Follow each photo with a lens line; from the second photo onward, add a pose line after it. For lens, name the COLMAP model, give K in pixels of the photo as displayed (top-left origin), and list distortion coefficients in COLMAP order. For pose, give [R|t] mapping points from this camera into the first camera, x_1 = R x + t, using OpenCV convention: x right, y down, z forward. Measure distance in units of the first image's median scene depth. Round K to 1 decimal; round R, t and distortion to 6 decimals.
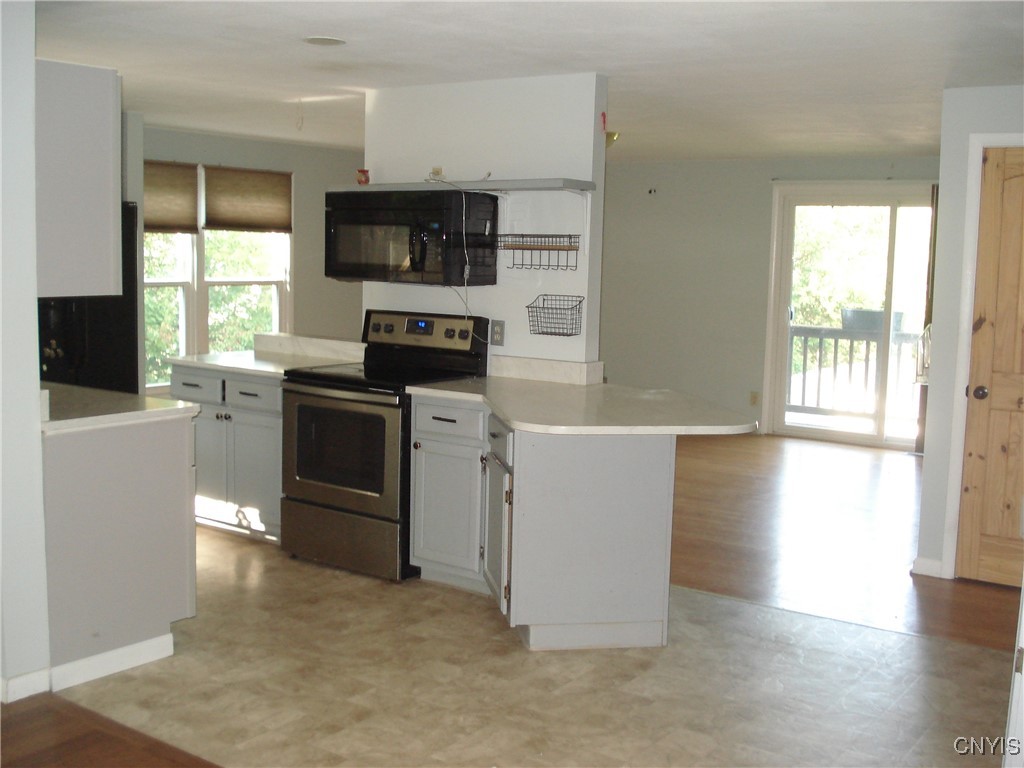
lens RADIAL K [[1166.7, 0, 512.0], [0, 1166.7, 384.0], [0, 0, 1]] dist [-0.074408, -0.038443]
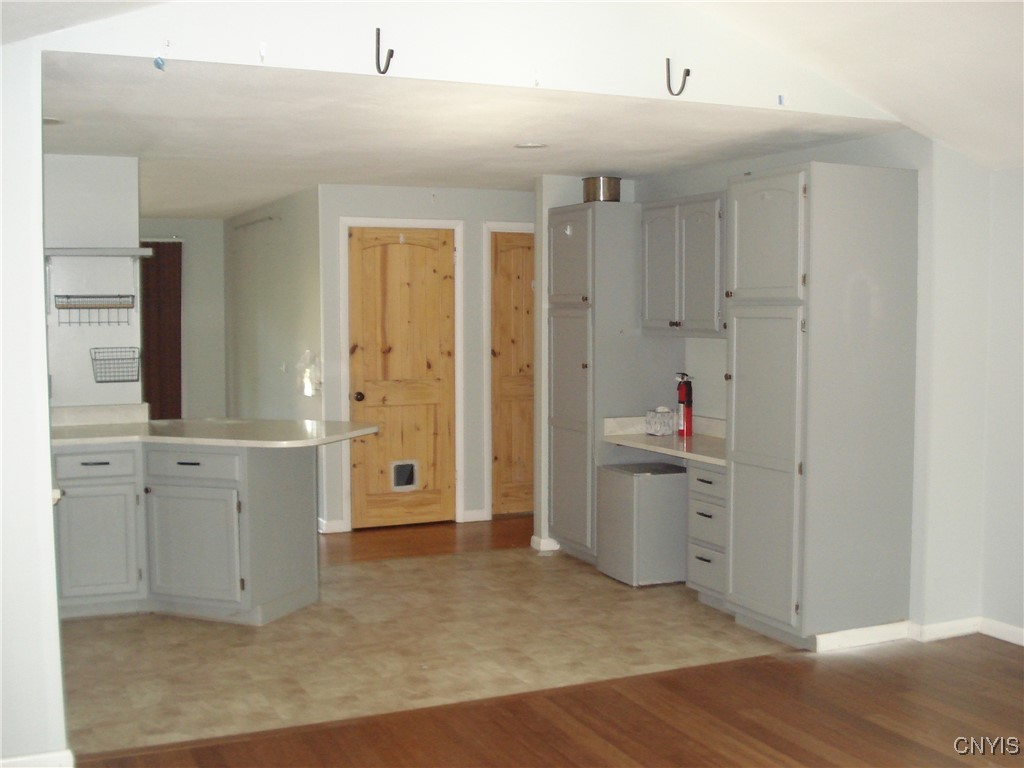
lens RADIAL K [[1166.7, 0, 512.0], [0, 1166.7, 384.0], [0, 0, 1]] dist [-0.074408, -0.038443]
pose [[0.511496, -0.085596, 0.855012, -0.896606], [0.114008, 0.992990, 0.031205, -0.038524], [-0.851689, 0.081517, 0.517668, 0.100798]]
